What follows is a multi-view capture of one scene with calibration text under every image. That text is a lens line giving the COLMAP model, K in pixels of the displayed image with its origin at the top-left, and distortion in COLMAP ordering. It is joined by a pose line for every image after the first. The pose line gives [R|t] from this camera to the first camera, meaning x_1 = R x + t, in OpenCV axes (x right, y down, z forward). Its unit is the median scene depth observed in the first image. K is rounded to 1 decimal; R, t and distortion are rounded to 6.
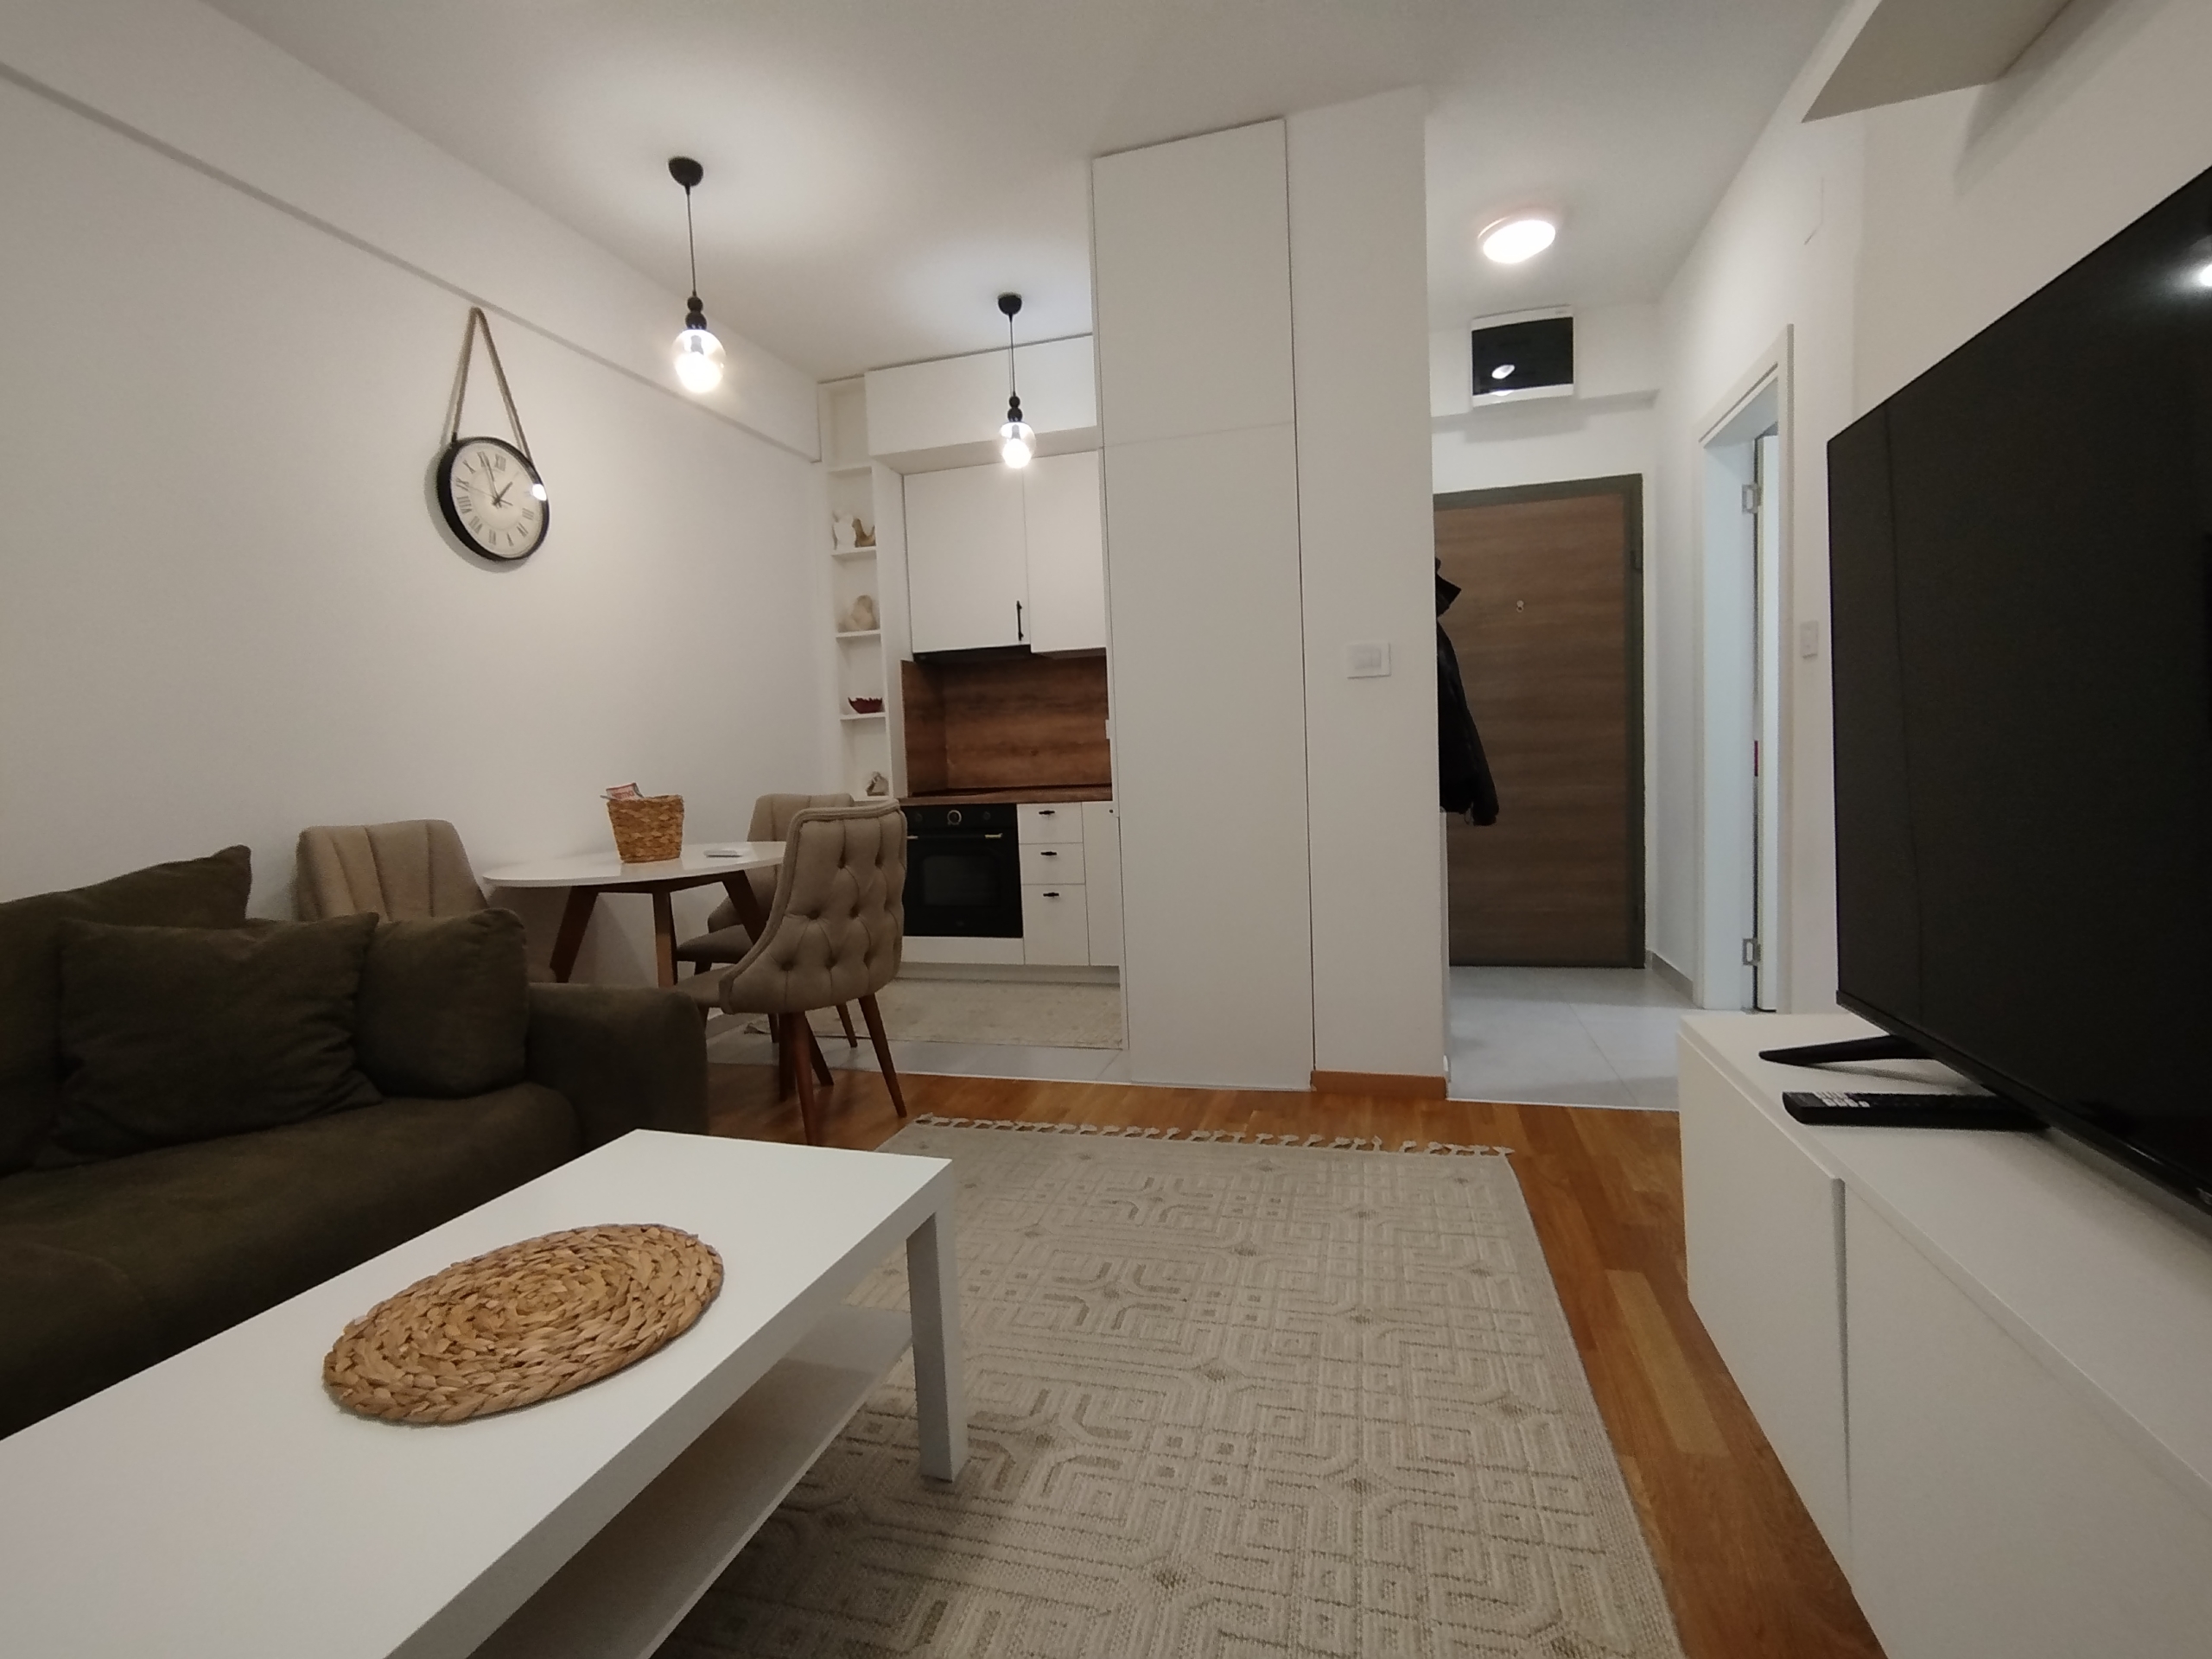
lens RADIAL K [[1011.0, 0, 1119.2], [0, 1011.0, 820.0], [0, 0, 1]] dist [-0.000701, 0.012309]
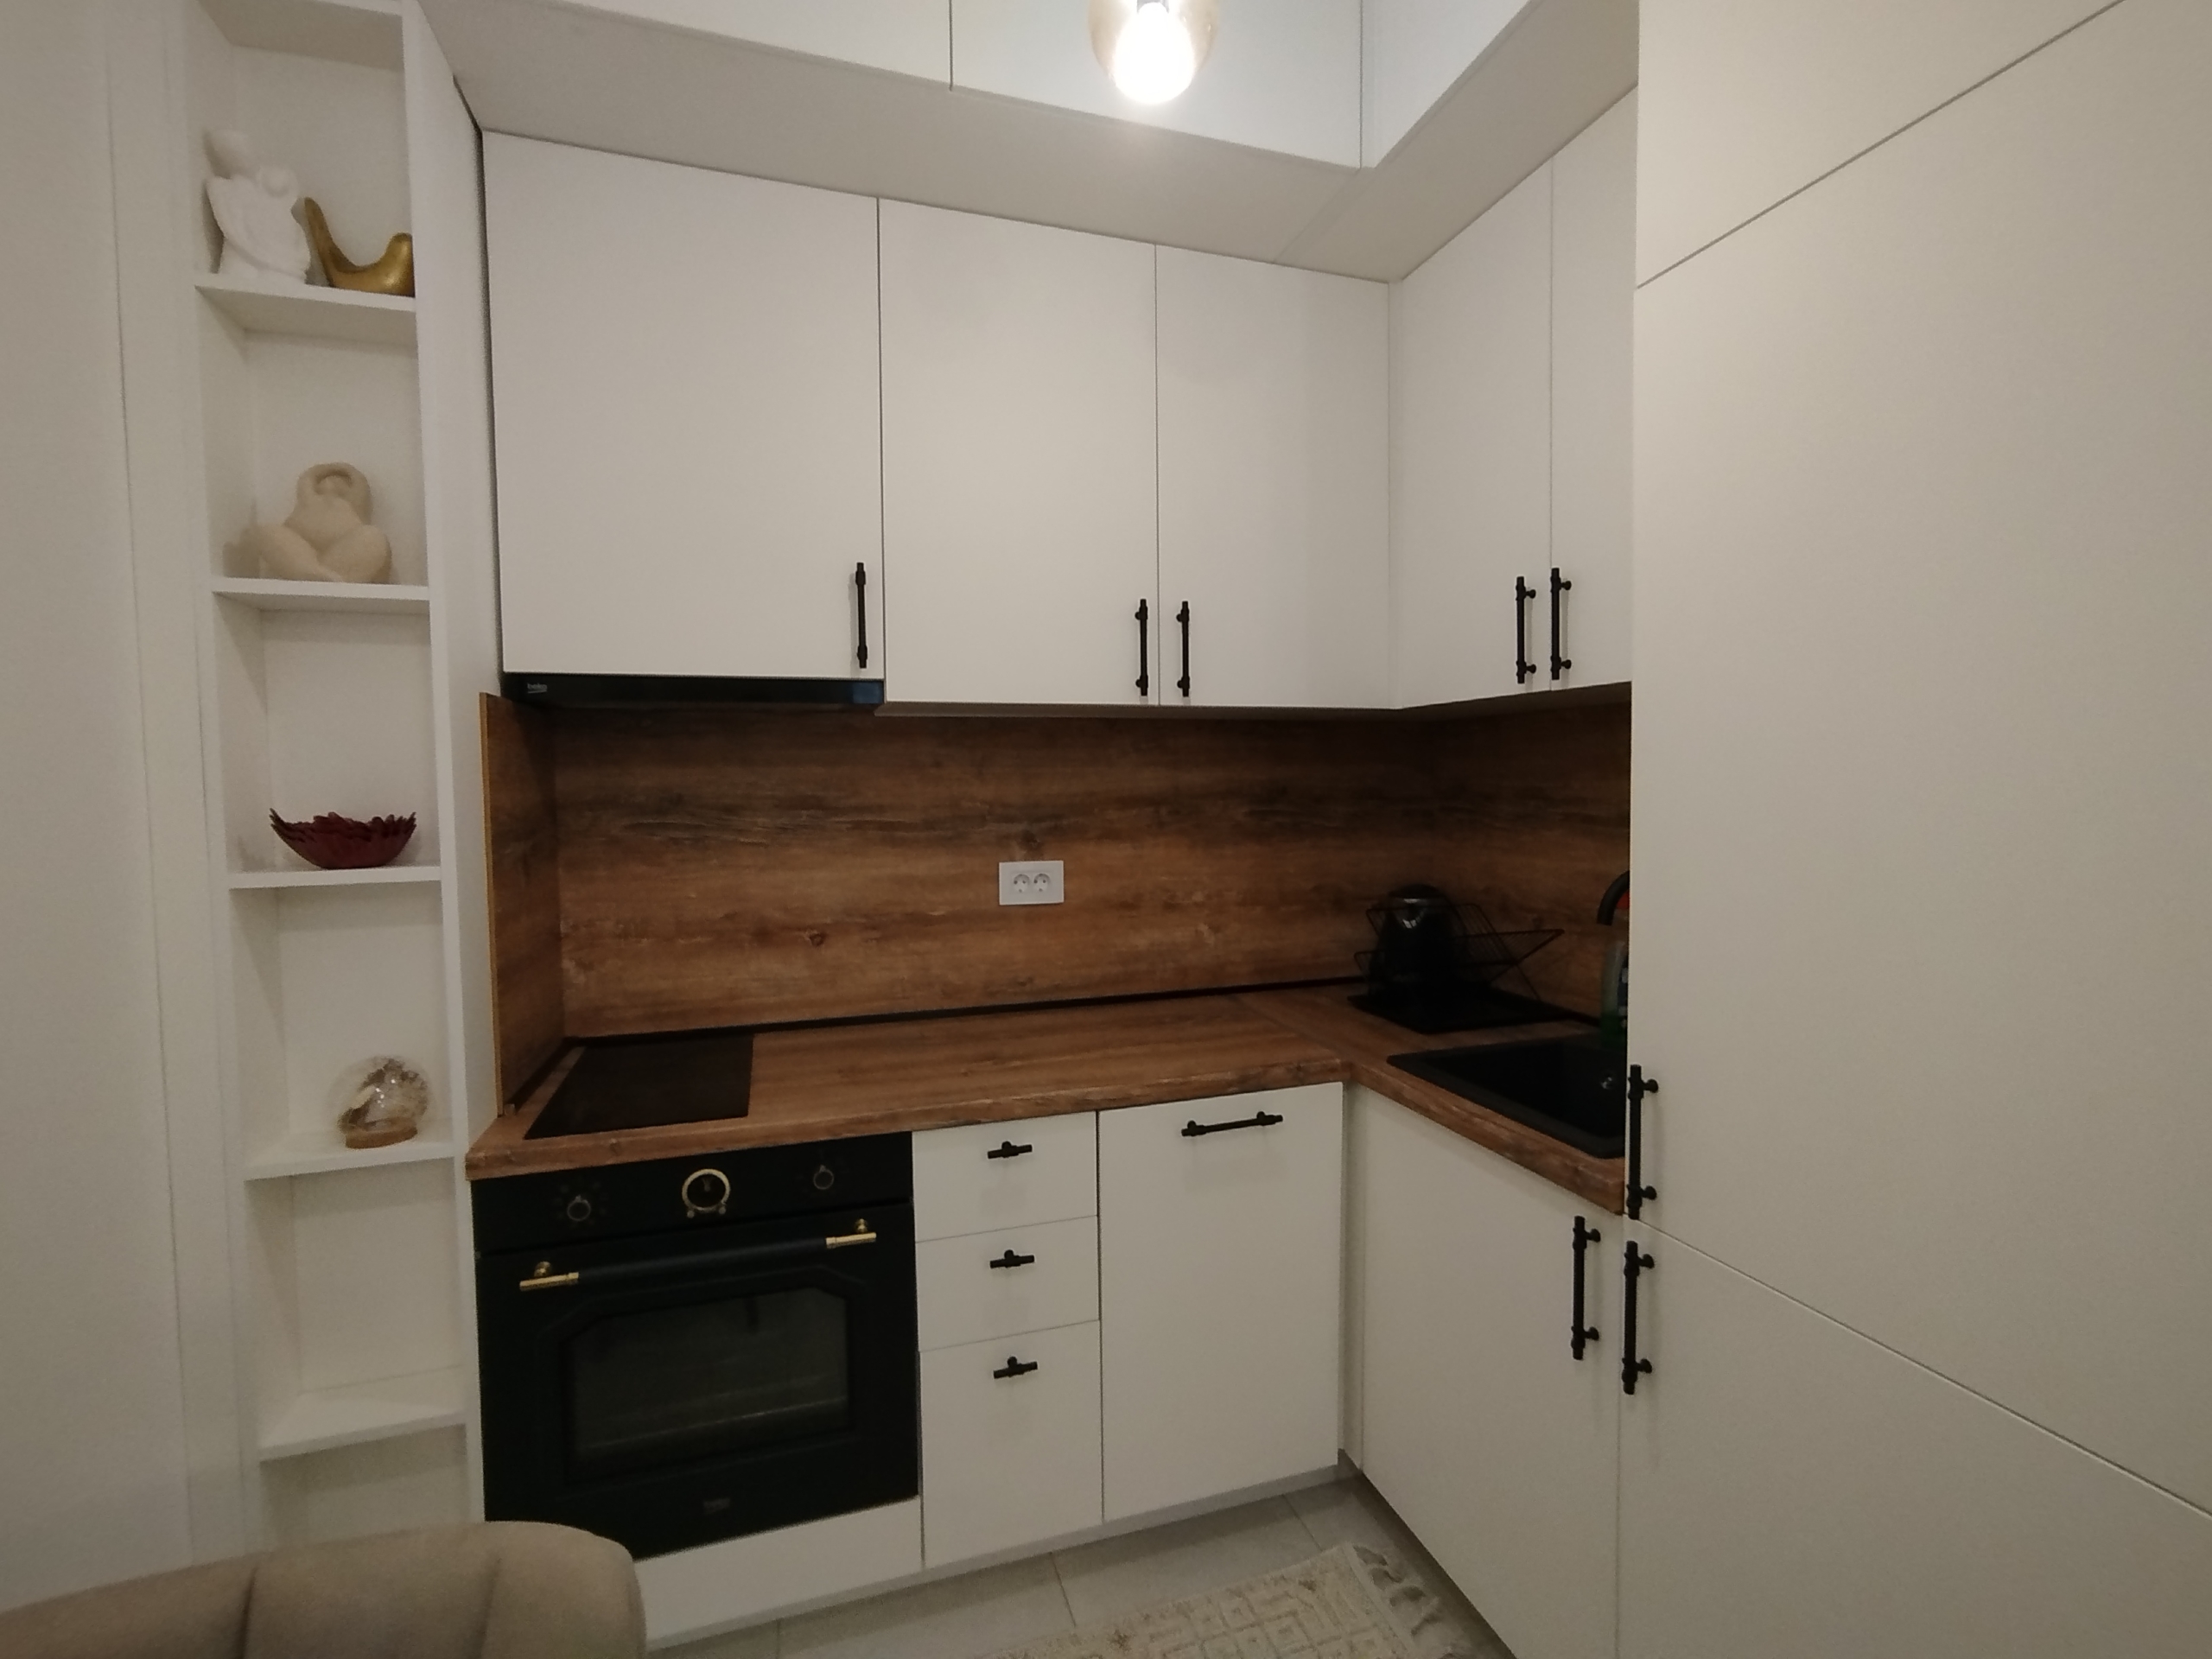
lens RADIAL K [[1011.0, 0, 1119.2], [0, 1011.0, 820.0], [0, 0, 1]] dist [-0.000701, 0.012309]
pose [[0.830436, 0.012273, 0.556979, -0.231309], [0.015286, 0.998879, -0.044802, -0.103132], [-0.556905, 0.045720, 0.829317, 0.642335]]
